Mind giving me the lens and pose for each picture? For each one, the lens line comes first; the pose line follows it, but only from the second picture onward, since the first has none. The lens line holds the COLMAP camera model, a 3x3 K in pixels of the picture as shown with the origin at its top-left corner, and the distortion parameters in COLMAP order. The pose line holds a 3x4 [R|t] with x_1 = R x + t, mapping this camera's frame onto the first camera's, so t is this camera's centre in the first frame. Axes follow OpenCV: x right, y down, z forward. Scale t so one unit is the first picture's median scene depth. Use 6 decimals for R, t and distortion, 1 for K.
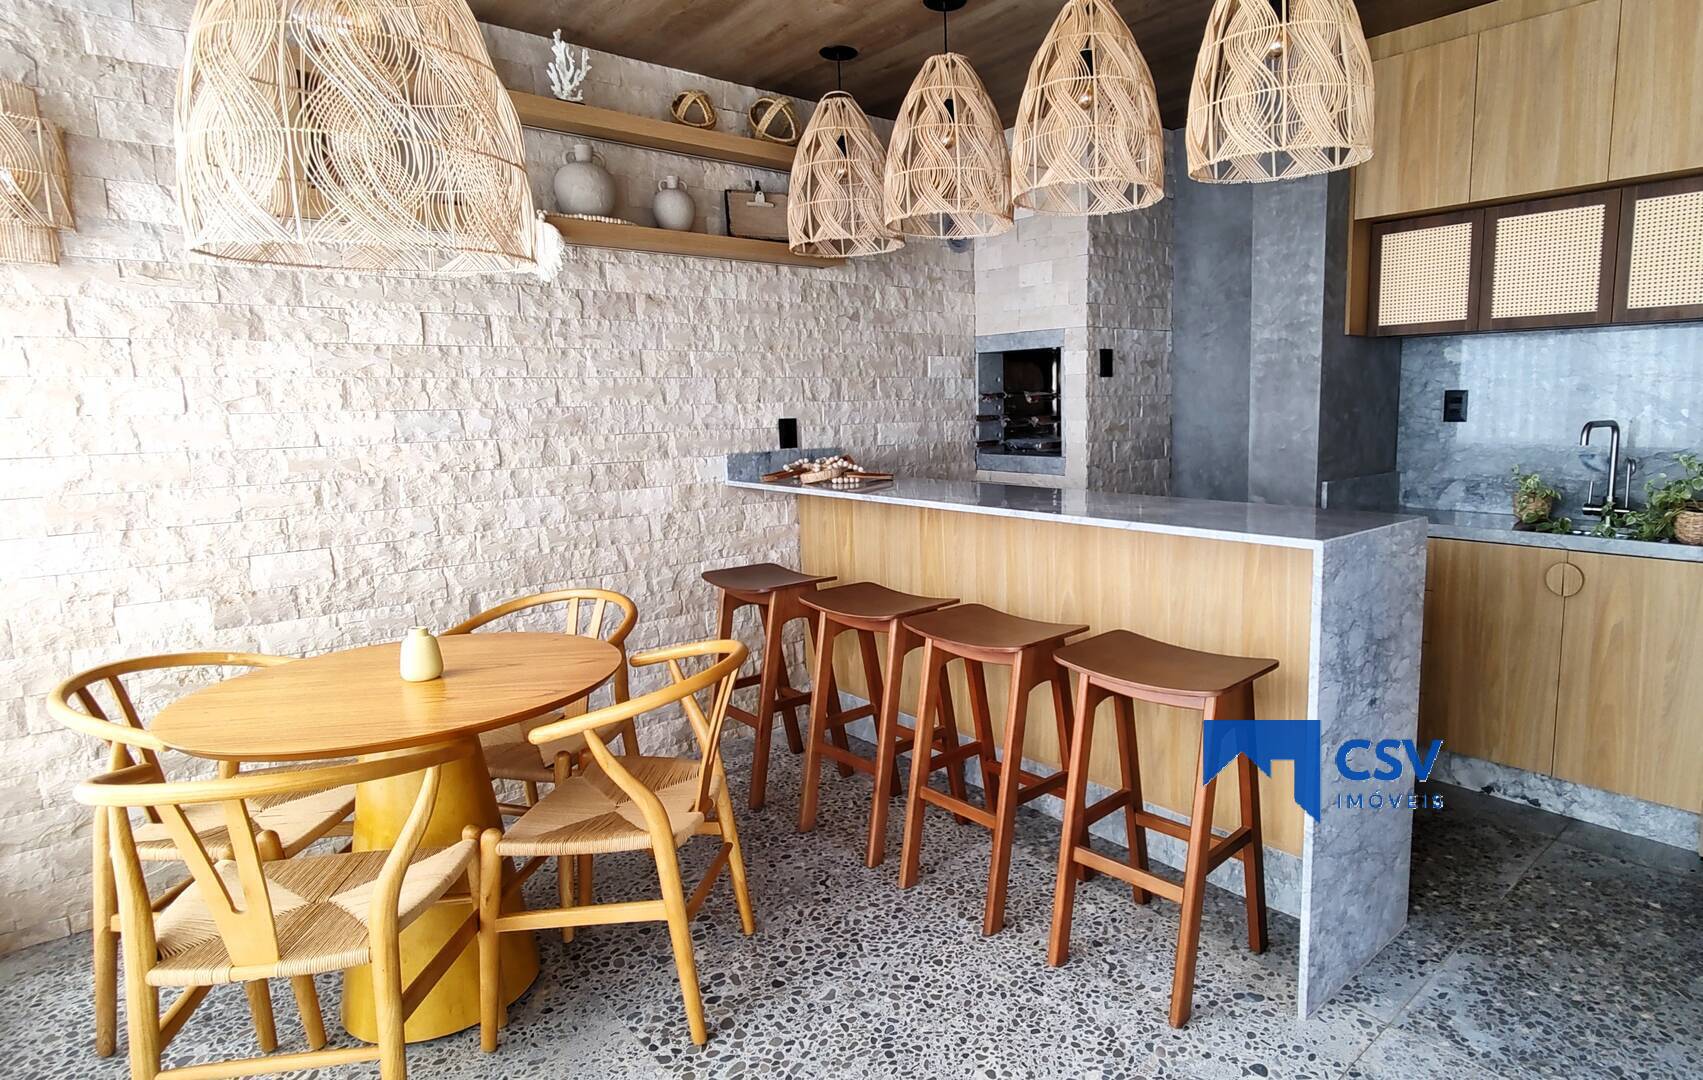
lens RADIAL K [[953.9, 0, 952.0], [0, 953.9, 539.2], [0, 0, 1]] dist [0.000572, 0.001481]
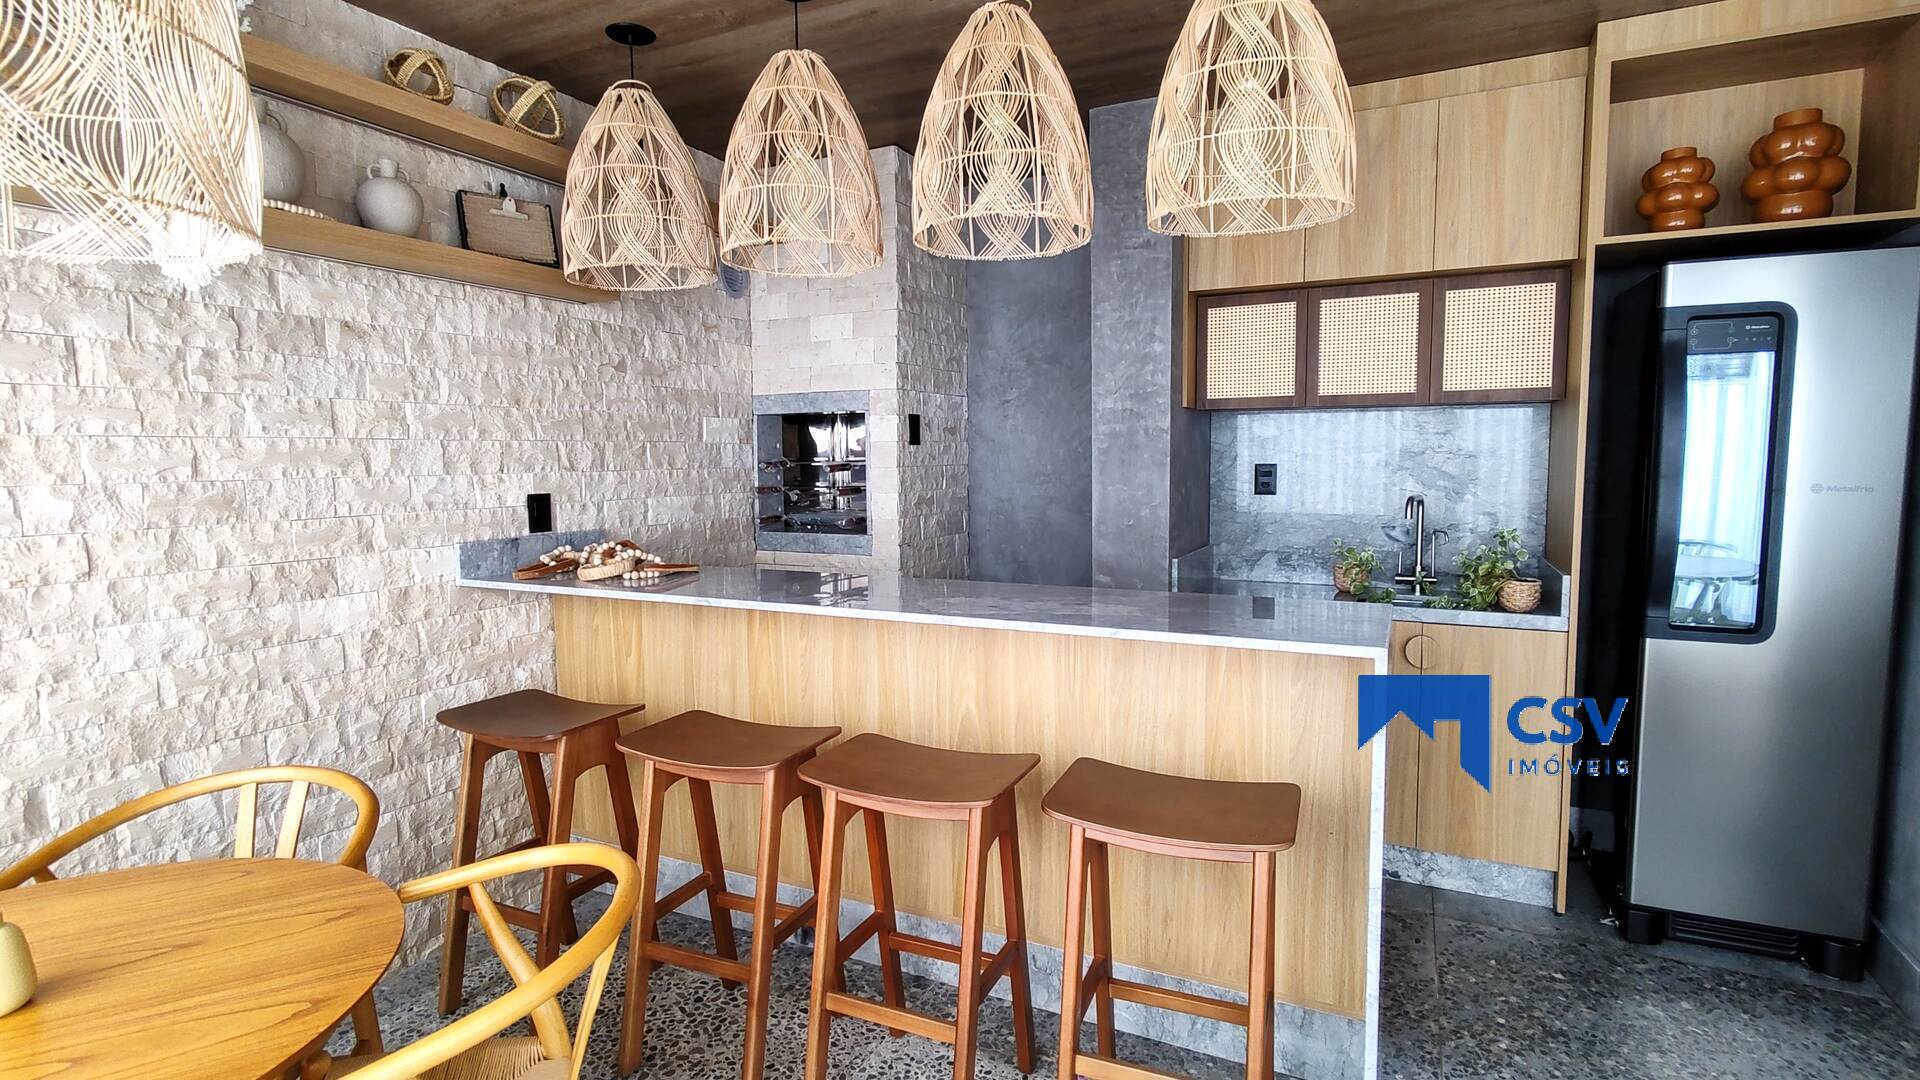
lens RADIAL K [[948.1, 0, 956.5], [0, 948.1, 534.3], [0, 0, 1]] dist [-0.000520, -0.000462]
pose [[0.930553, -0.020094, 0.365607, -0.155356], [0.045243, 0.997152, -0.060348, -0.036891], [-0.363353, 0.072698, 0.928811, 0.195393]]
